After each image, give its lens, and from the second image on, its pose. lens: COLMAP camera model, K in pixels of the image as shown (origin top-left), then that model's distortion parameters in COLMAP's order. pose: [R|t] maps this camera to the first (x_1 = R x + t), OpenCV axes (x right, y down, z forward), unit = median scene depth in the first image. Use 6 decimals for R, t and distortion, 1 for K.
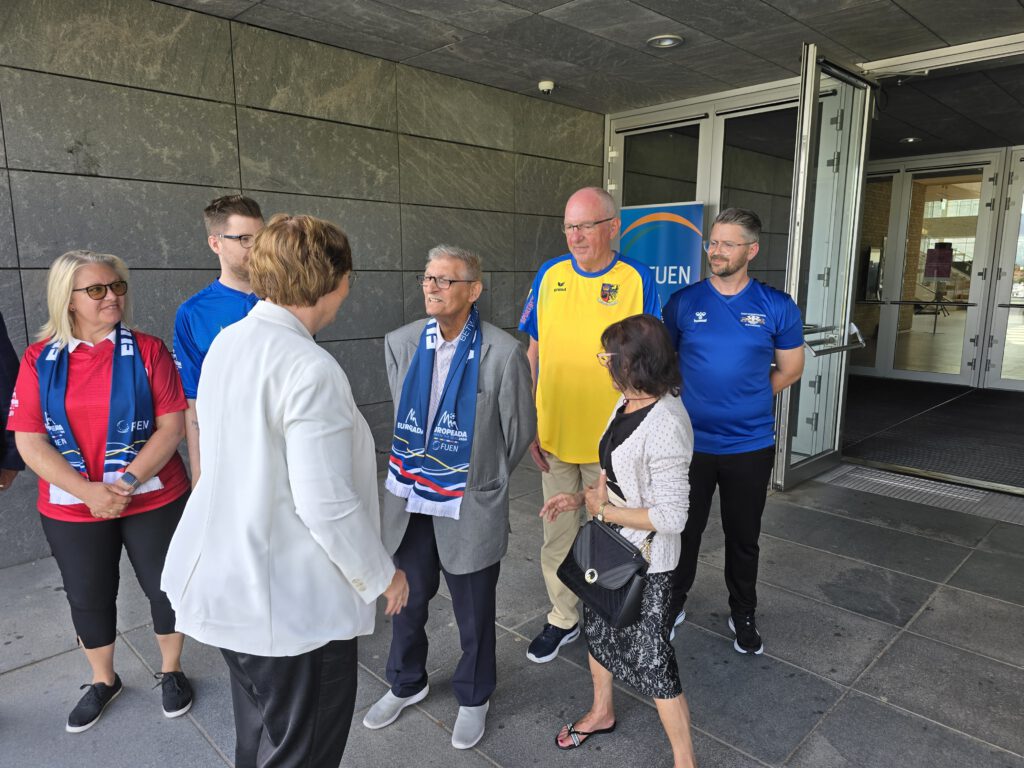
lens RADIAL K [[692.2, 0, 513.5], [0, 692.2, 384.6], [0, 0, 1]] dist [0.010280, -0.015429]
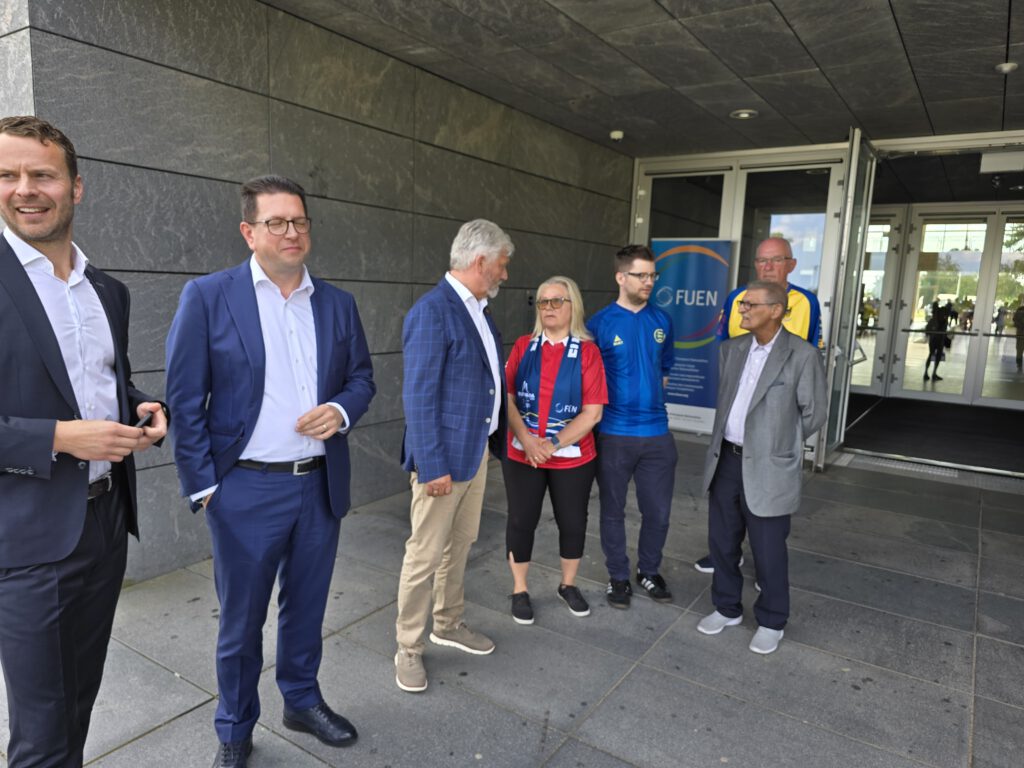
lens RADIAL K [[692.2, 0, 513.0], [0, 692.2, 387.1], [0, 0, 1]] dist [0.010280, -0.015429]
pose [[0.979149, 0.010705, 0.202860, -0.441116], [-0.008488, 0.999894, -0.011796, 0.016563], [-0.202965, 0.009829, 0.979137, -0.142030]]
